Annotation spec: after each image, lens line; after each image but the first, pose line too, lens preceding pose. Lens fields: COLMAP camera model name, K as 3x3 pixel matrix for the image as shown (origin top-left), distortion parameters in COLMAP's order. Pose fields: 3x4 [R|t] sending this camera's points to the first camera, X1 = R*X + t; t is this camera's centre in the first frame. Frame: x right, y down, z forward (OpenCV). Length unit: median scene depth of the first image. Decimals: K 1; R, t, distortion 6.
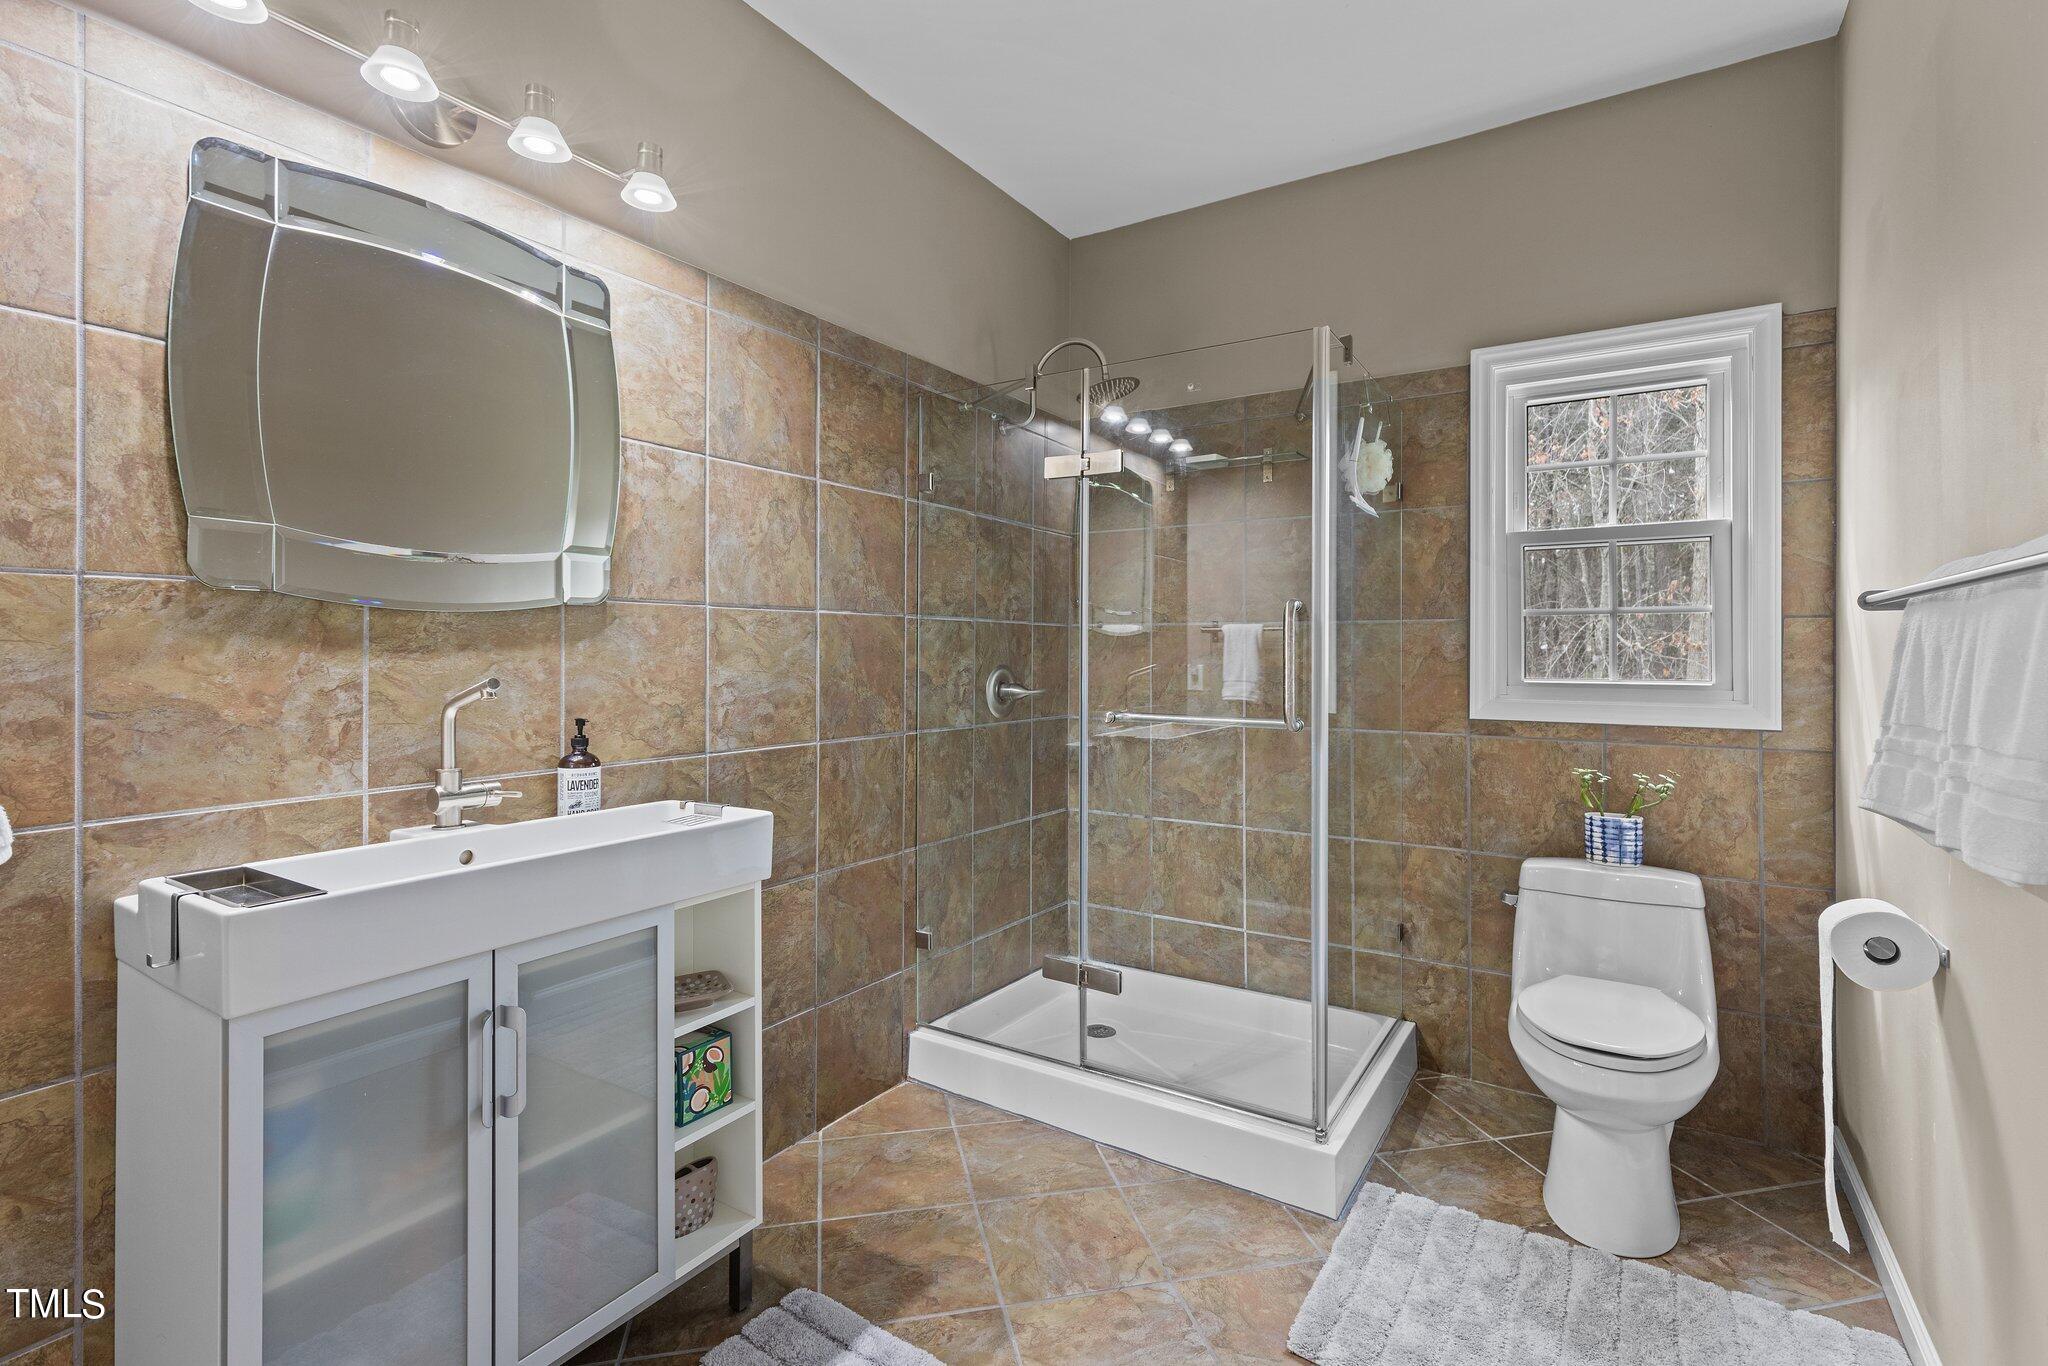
lens RADIAL K [[942.7, 0, 1032.7], [0, 942.7, 614.8], [0, 0, 1]] dist [0.003529, 0.000216]
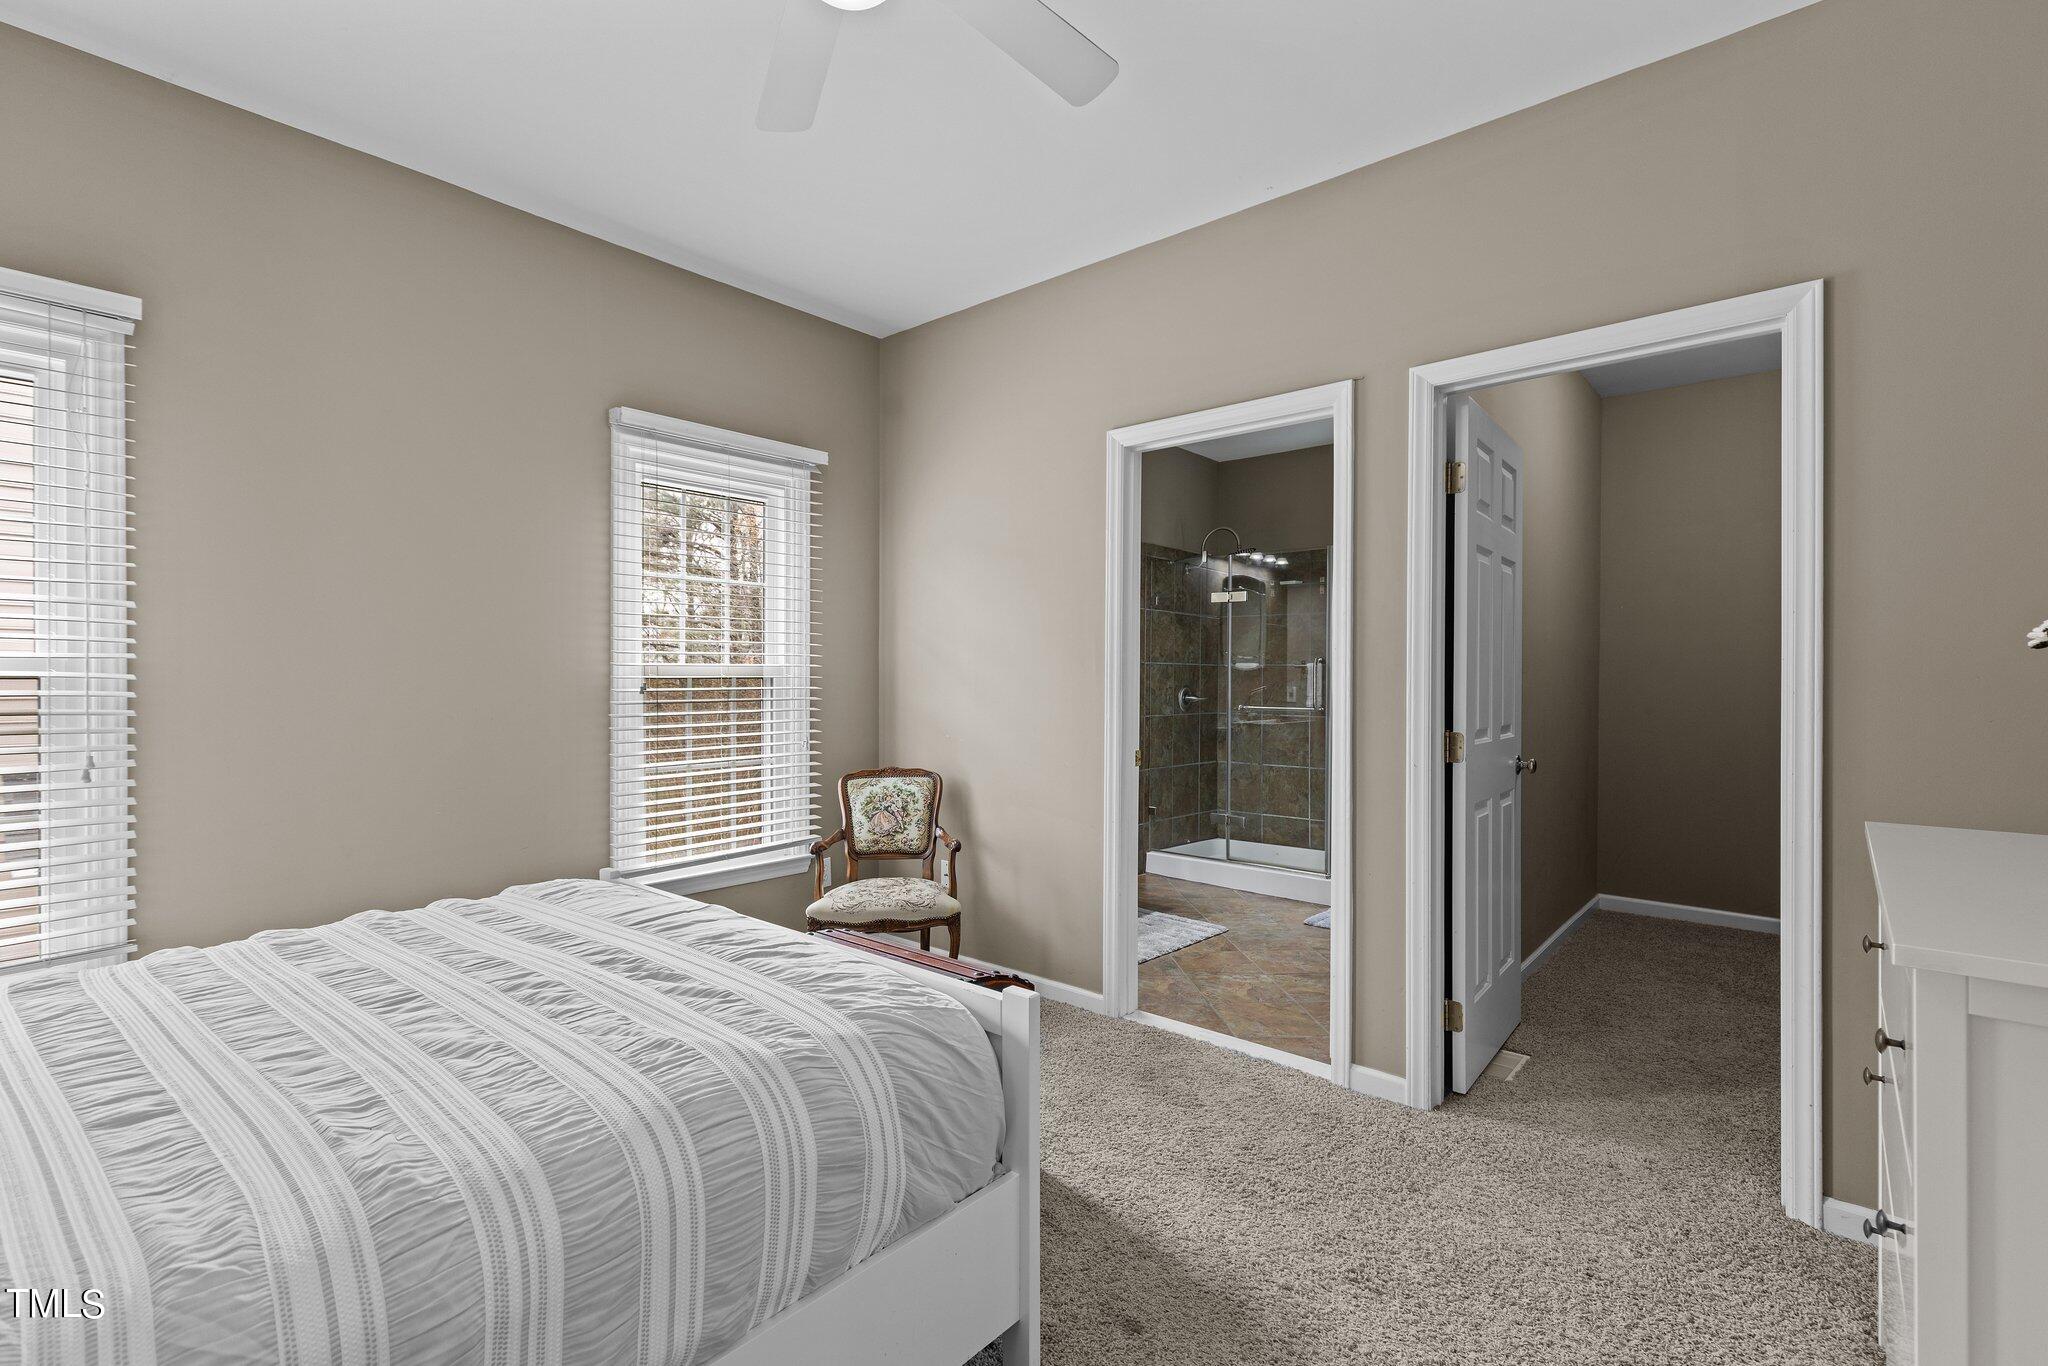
lens RADIAL K [[924.6, 0, 1035.8], [0, 924.6, 662.5], [0, 0, 1]] dist [0.010478, -0.000095]
pose [[0.990880, 0.001041, -0.134746, -0.082729], [0.002074, 0.999734, 0.022974, -0.041320], [0.134734, -0.023044, 0.990614, -0.986125]]
